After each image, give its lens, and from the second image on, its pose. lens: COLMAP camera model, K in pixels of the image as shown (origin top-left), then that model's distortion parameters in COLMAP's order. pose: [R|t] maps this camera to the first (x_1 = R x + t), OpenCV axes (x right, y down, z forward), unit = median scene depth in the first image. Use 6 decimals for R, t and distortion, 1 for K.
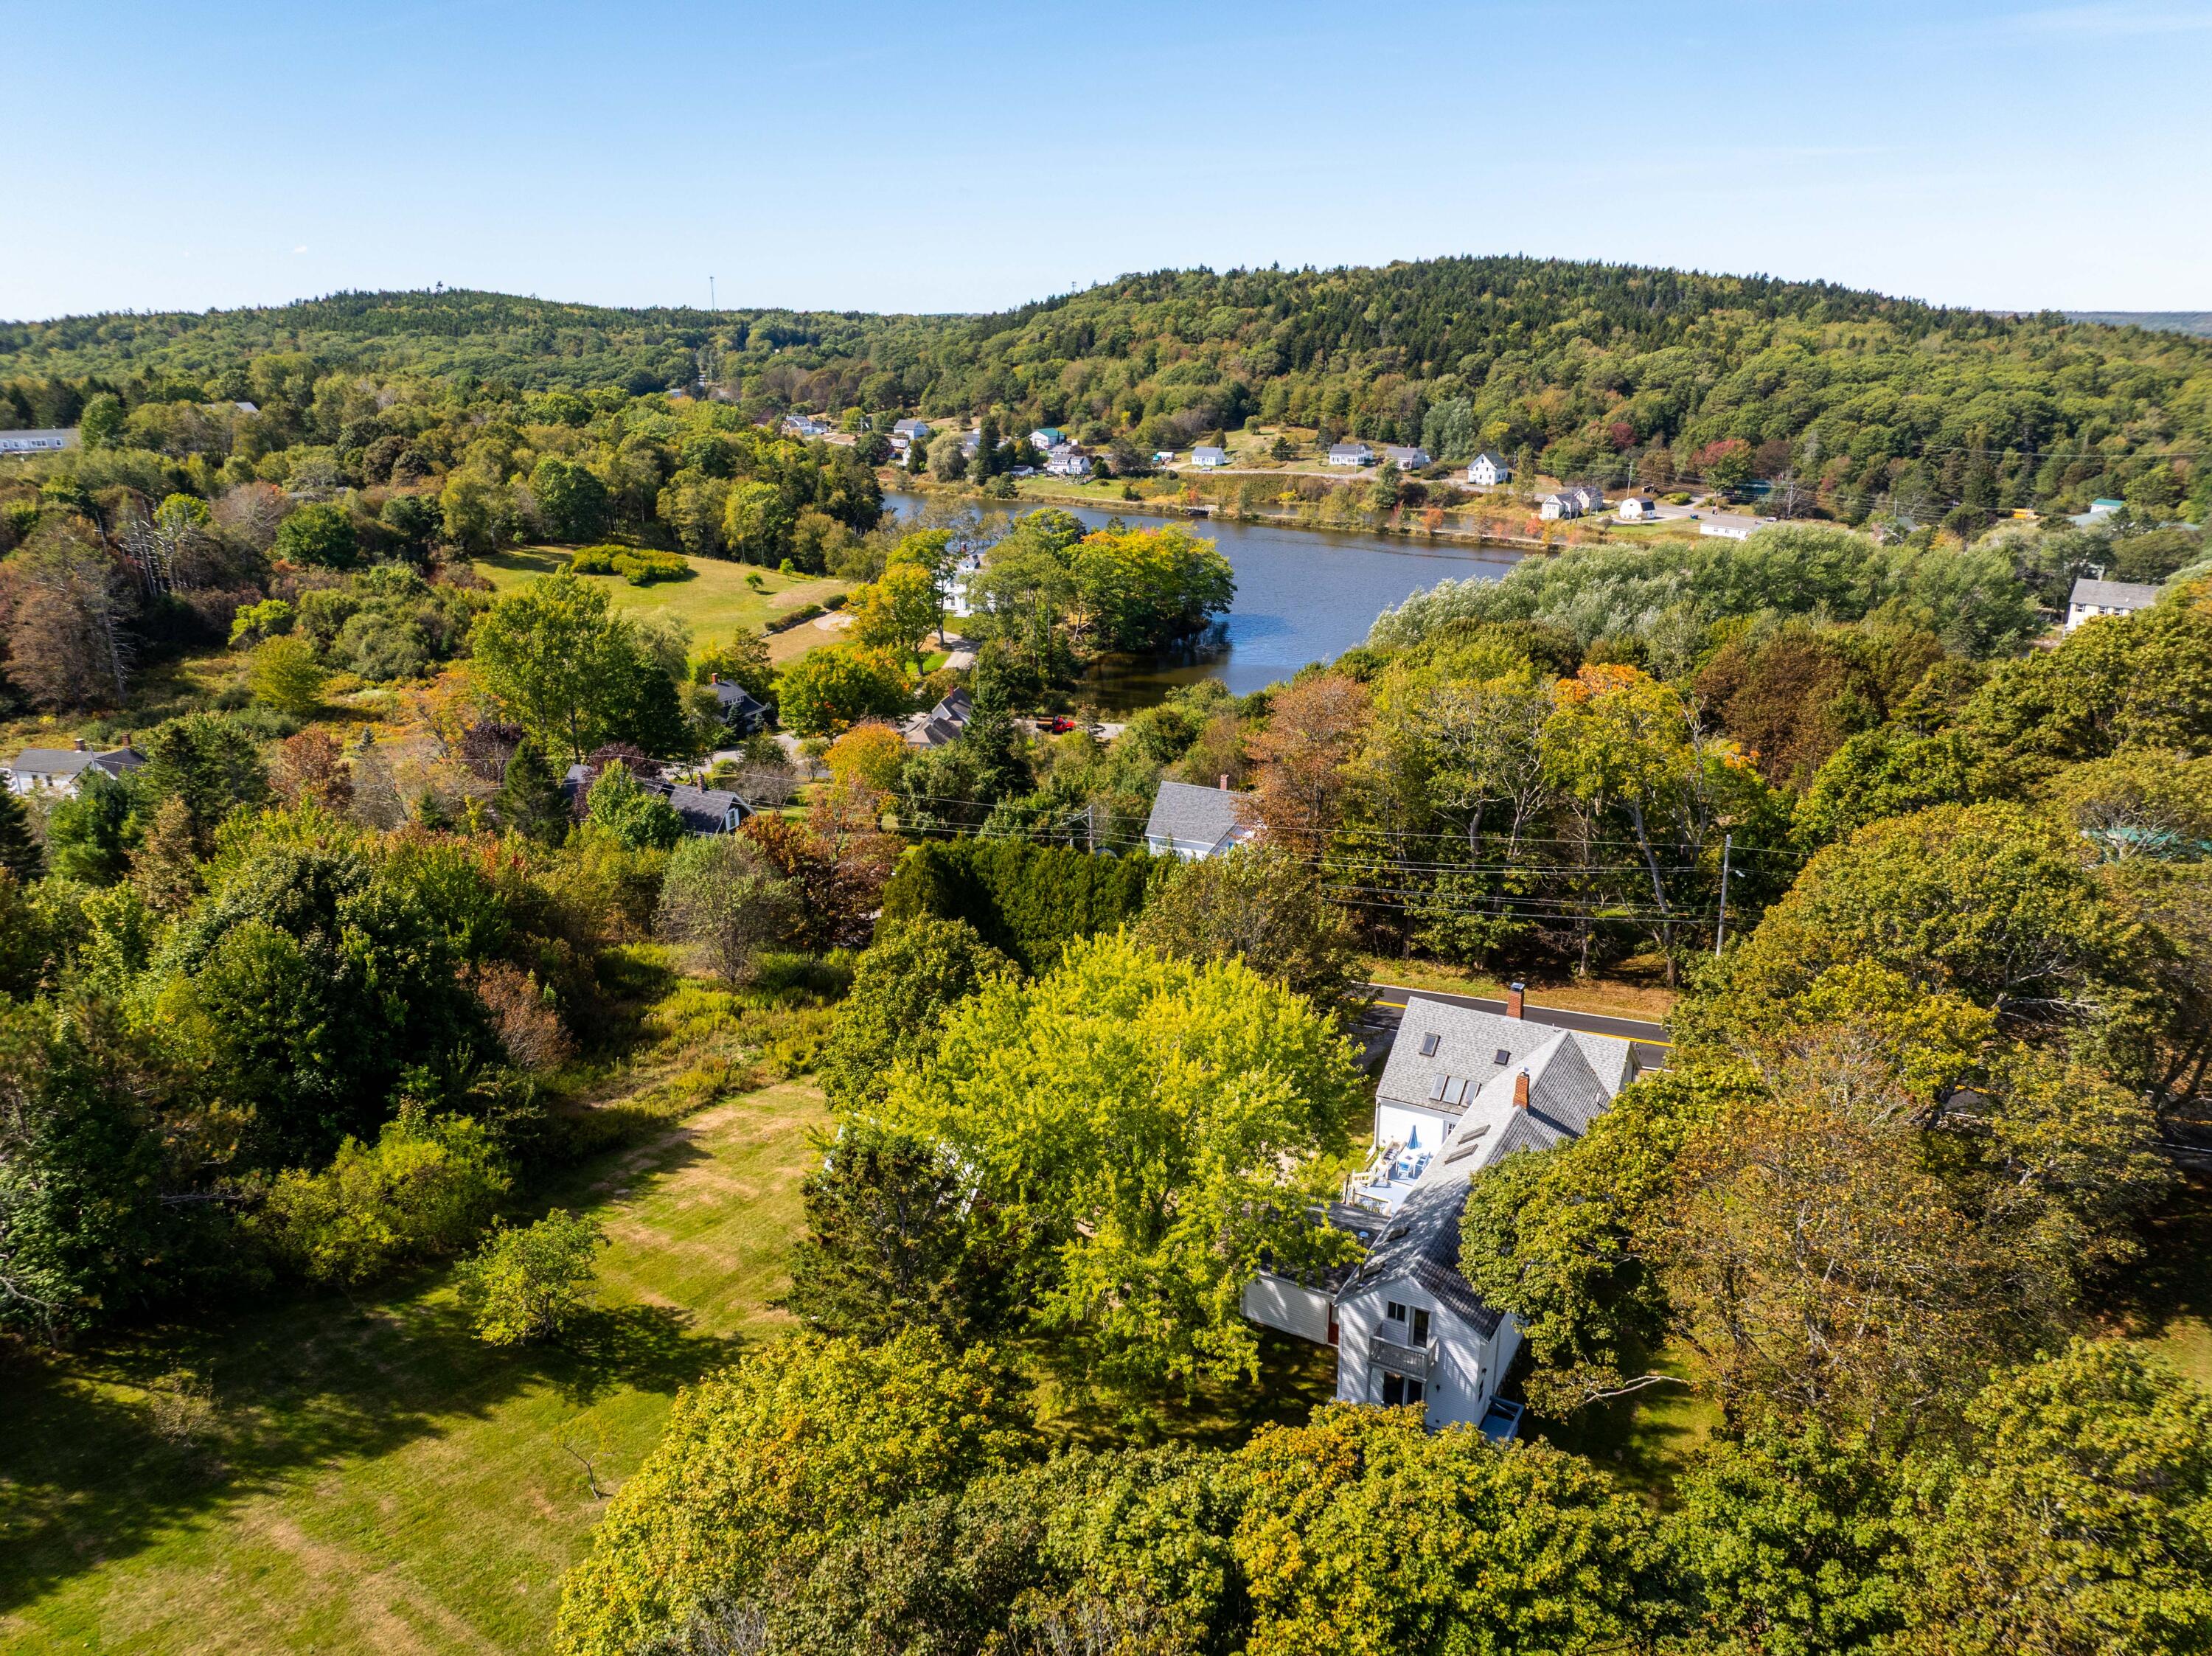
lens RADIAL K [[1553.9, 0, 1095.5], [0, 1553.9, 838.7], [0, 0, 1]] dist [-0.060346, 0.034969]
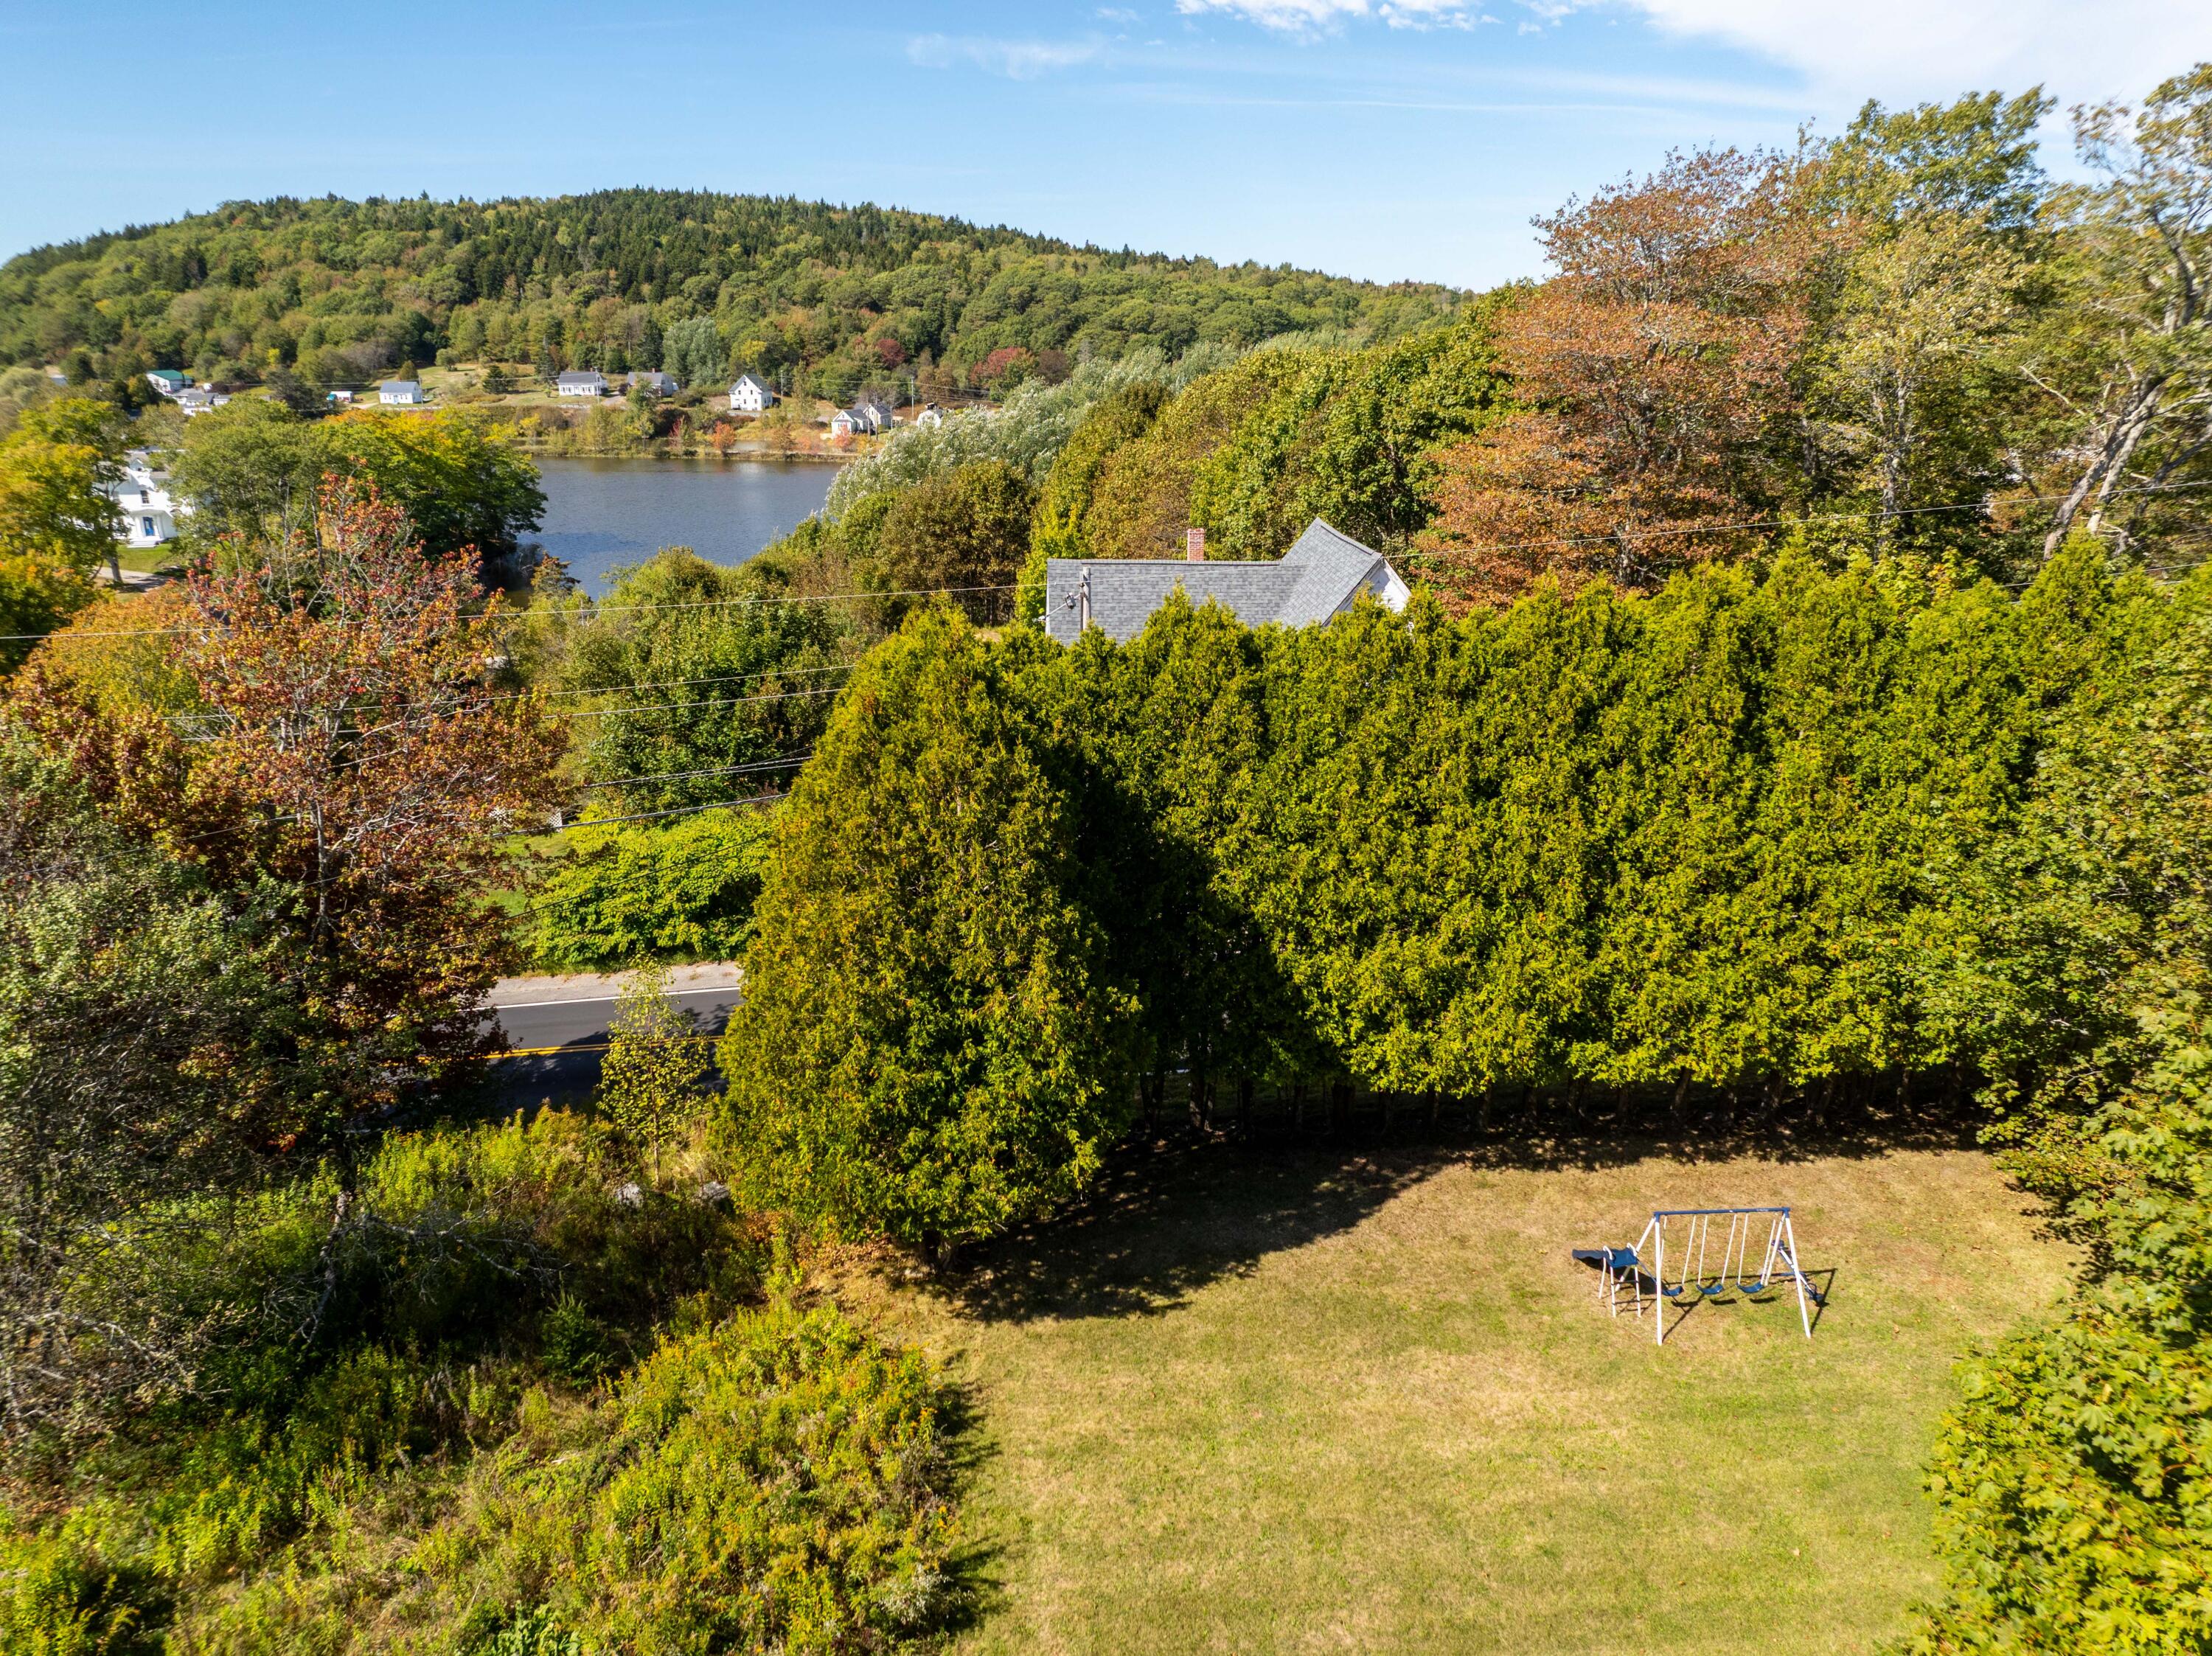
lens RADIAL K [[1553.9, 0, 1095.5], [0, 1553.9, 838.7], [0, 0, 1]] dist [-0.060346, 0.034969]
pose [[0.863929, -0.148470, 0.481232, -0.030755], [0.147273, 0.988266, 0.040510, 0.004366], [-0.481600, 0.035874, 0.875657, 0.119261]]
